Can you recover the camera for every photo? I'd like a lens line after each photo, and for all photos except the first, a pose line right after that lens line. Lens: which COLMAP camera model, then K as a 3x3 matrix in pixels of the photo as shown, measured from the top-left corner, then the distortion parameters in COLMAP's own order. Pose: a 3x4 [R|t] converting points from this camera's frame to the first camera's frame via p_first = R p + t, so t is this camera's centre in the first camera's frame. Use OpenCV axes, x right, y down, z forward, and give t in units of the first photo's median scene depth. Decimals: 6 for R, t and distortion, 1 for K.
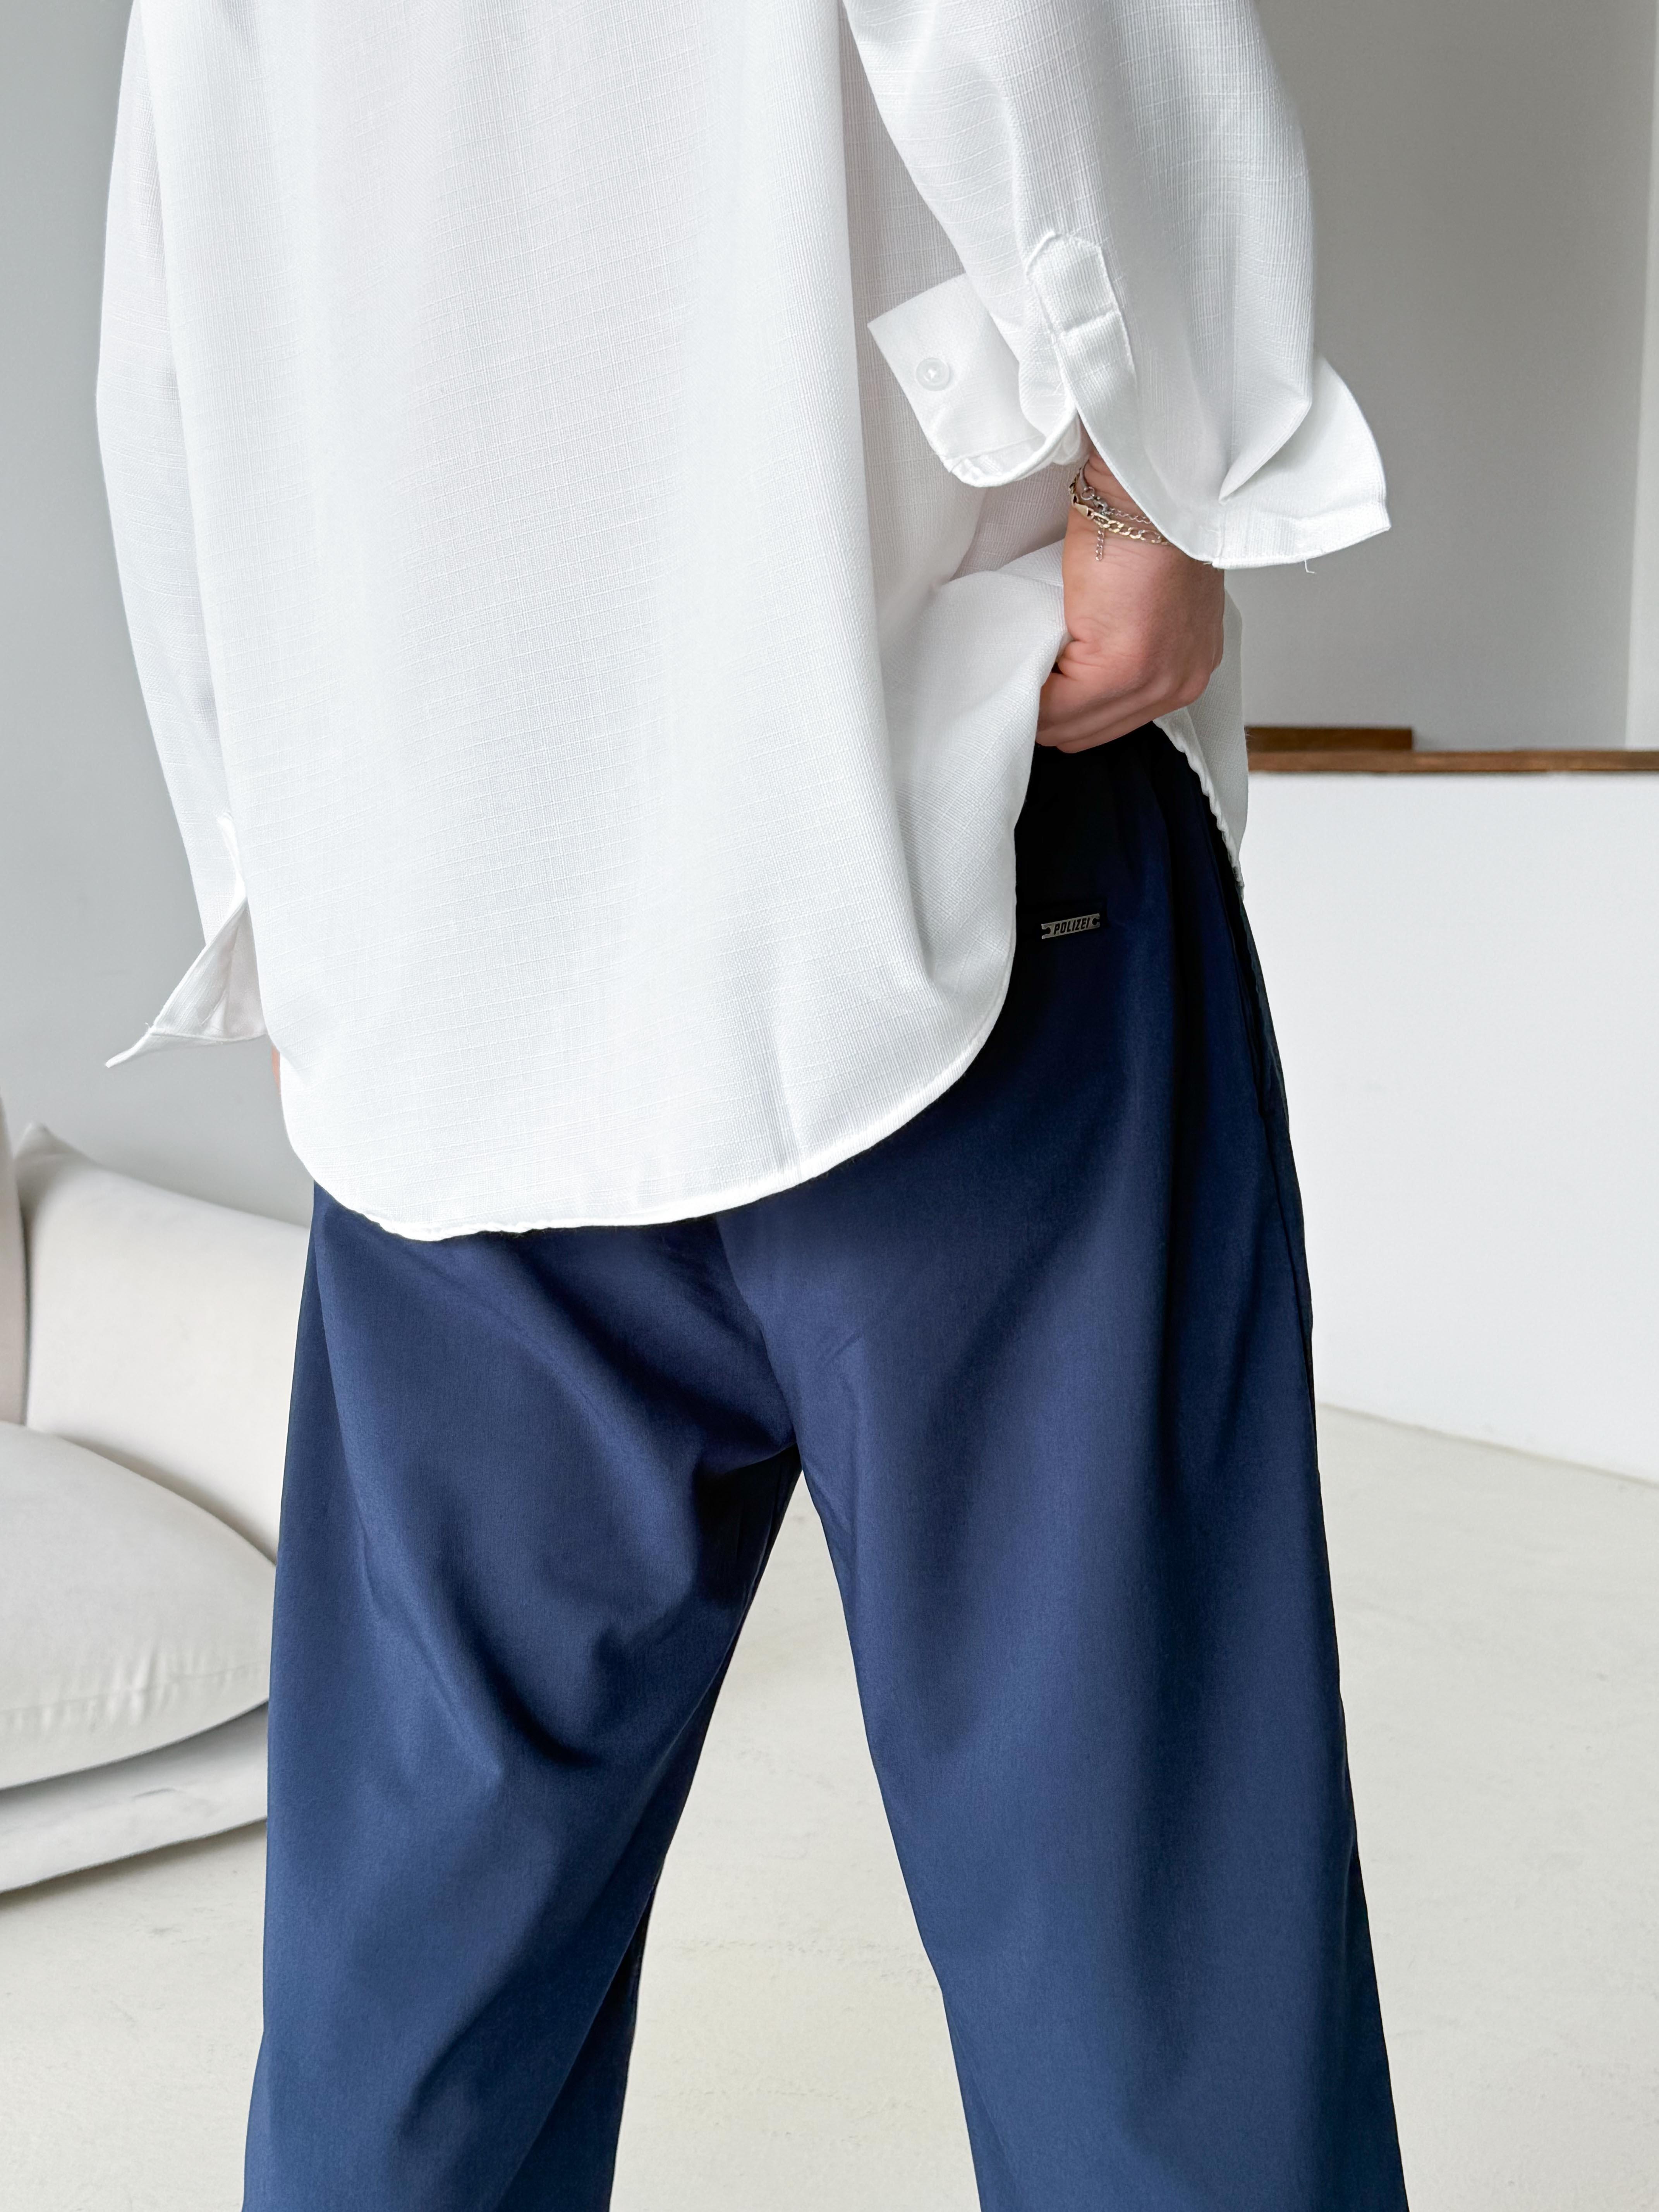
lens RADIAL K [[2690.2, 0, 846.3], [0, 2690.2, 1090.9], [0, 0, 1]] dist [-0.012900, 0.000000]
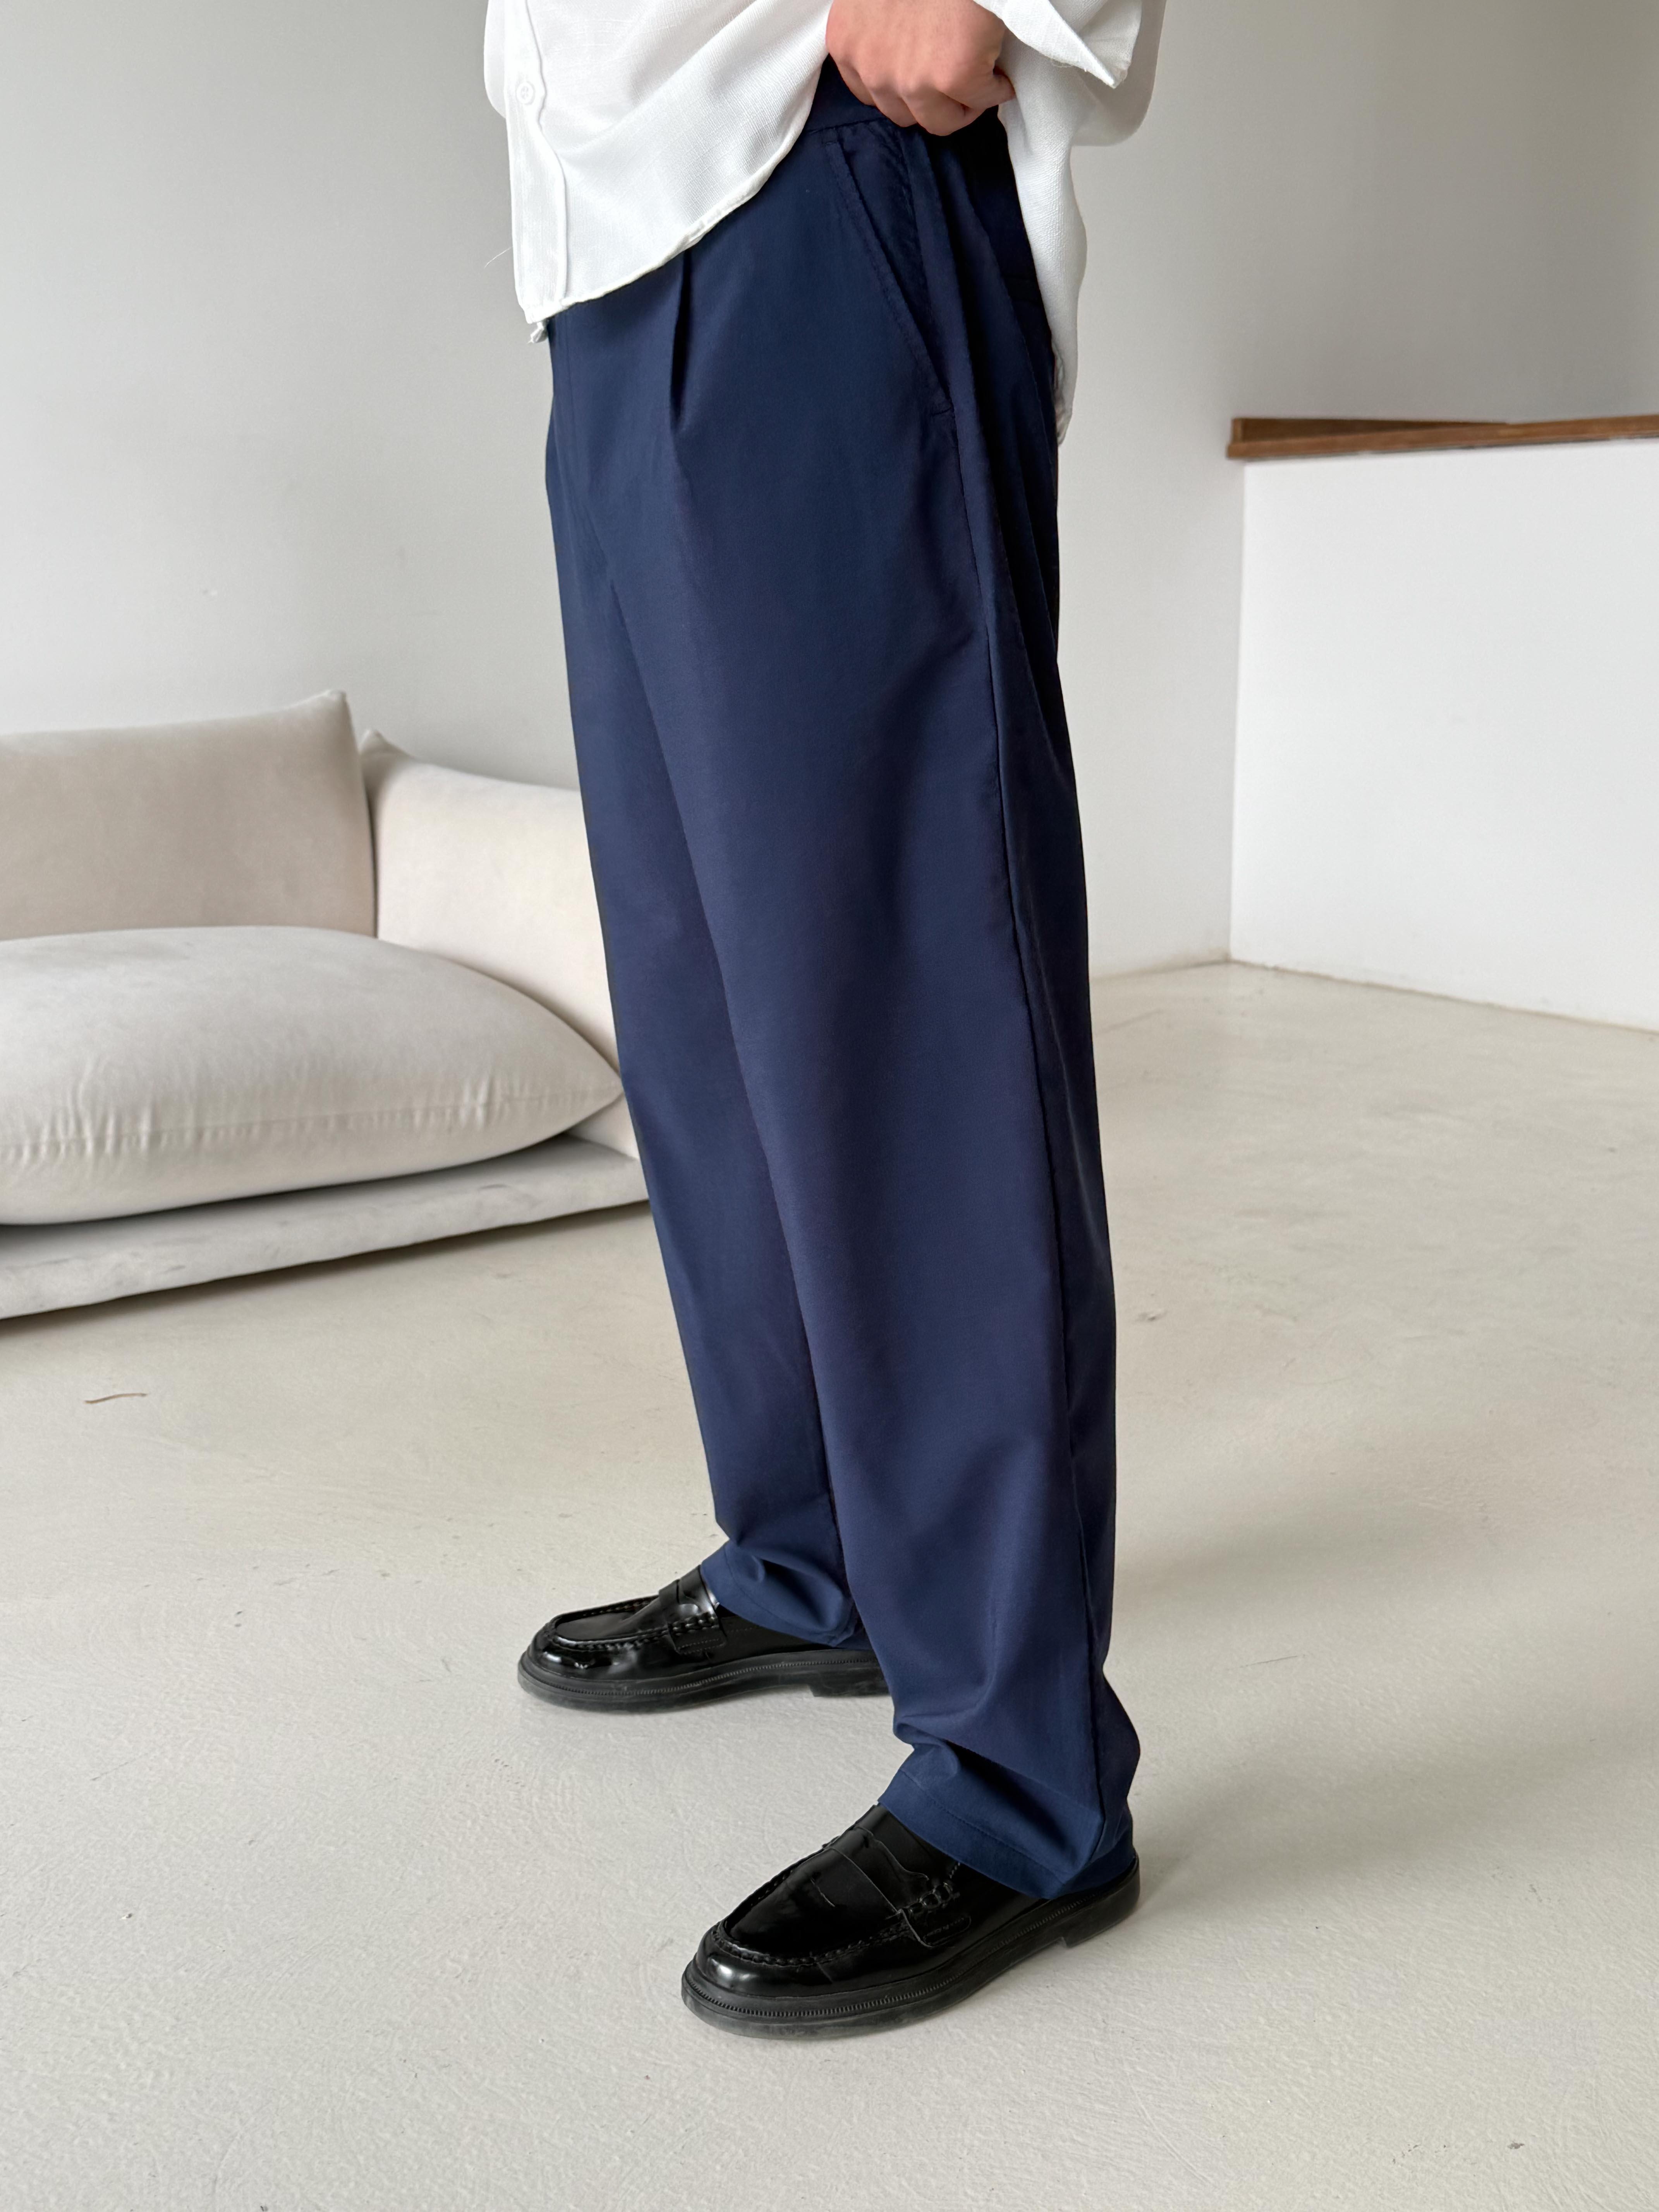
lens RADIAL K [[2372.1, 0, 809.7], [0, 2372.1, 1117.5], [0, 0, 1]] dist [-0.000196, 0.000000]
pose [[0.996203, 0.000367, -0.087063, 0.005261], [0.010179, 0.992642, 0.120659, 0.084480], [0.086467, -0.121087, 0.988869, -0.164433]]
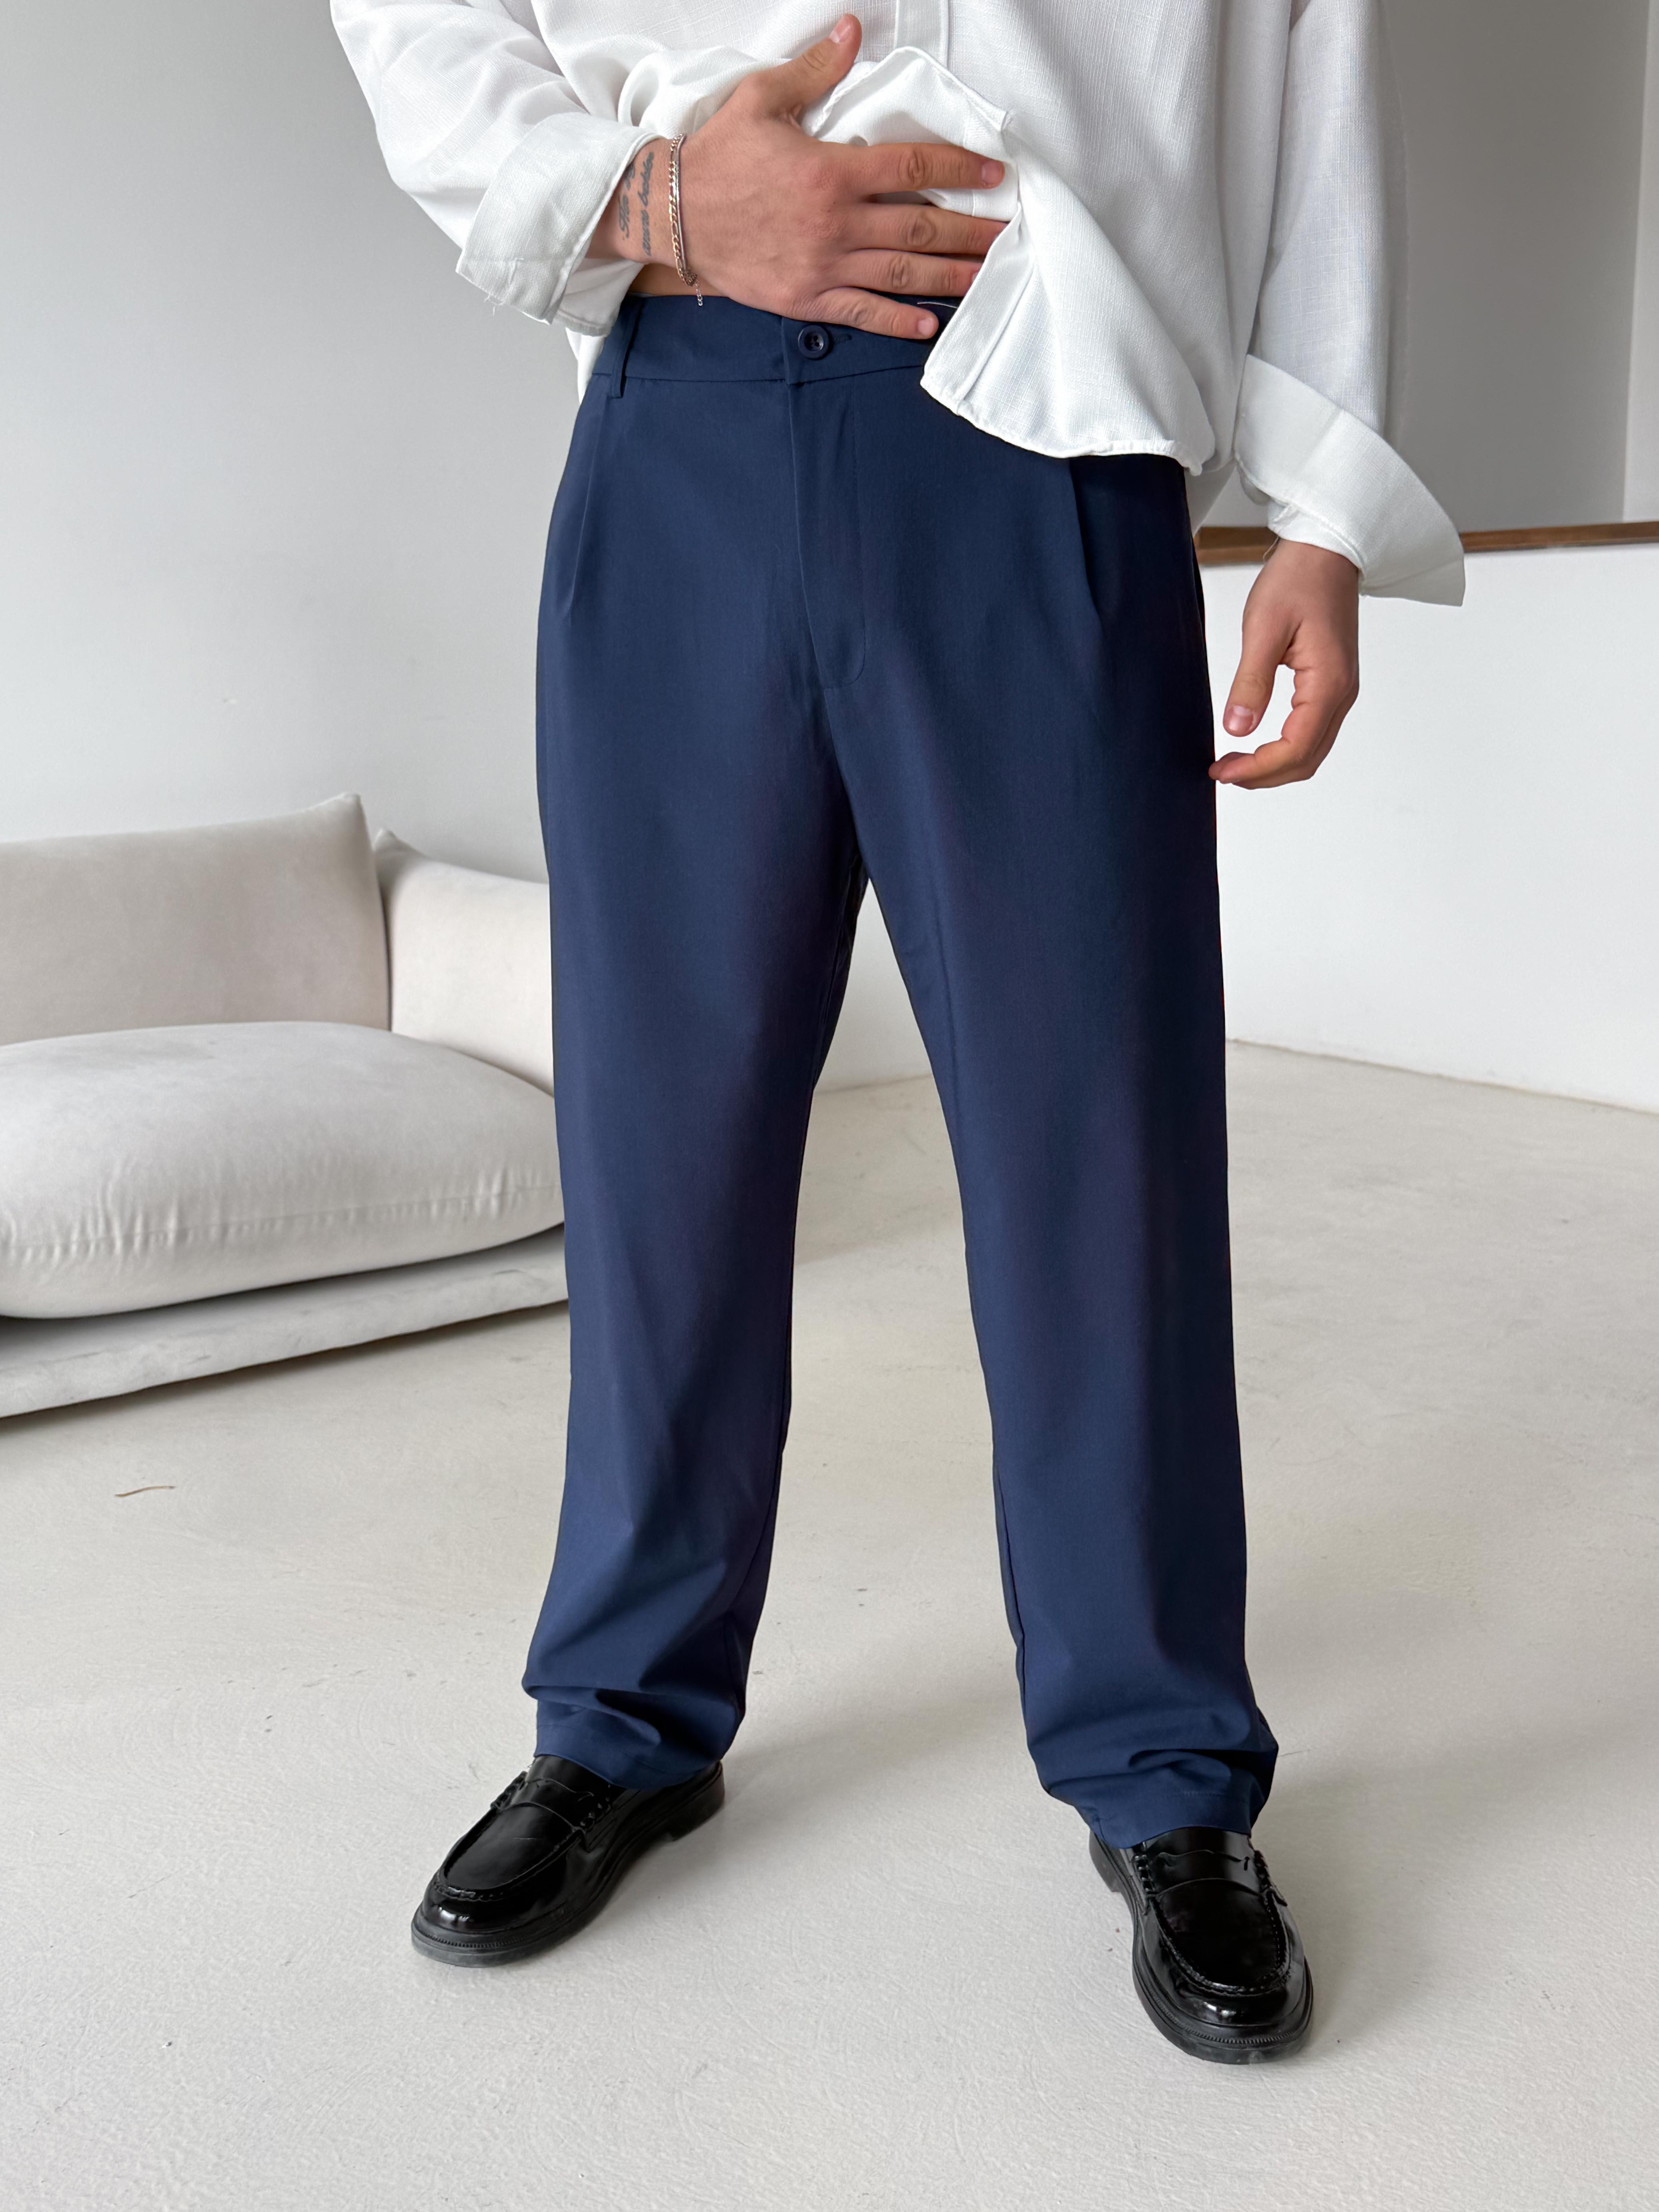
lens RADIAL K [[2220.3, 0, 834.5], [0, 2220.3, 1127.8], [0, 0, 1]] dist [-0.022769, 0.000000]
pose [[0.997767, -0.008560, -0.066245, -0.007880], [0.015461, 0.994418, 0.104377, 0.067111], [0.064982, -0.105168, 0.992329, -0.137348]]
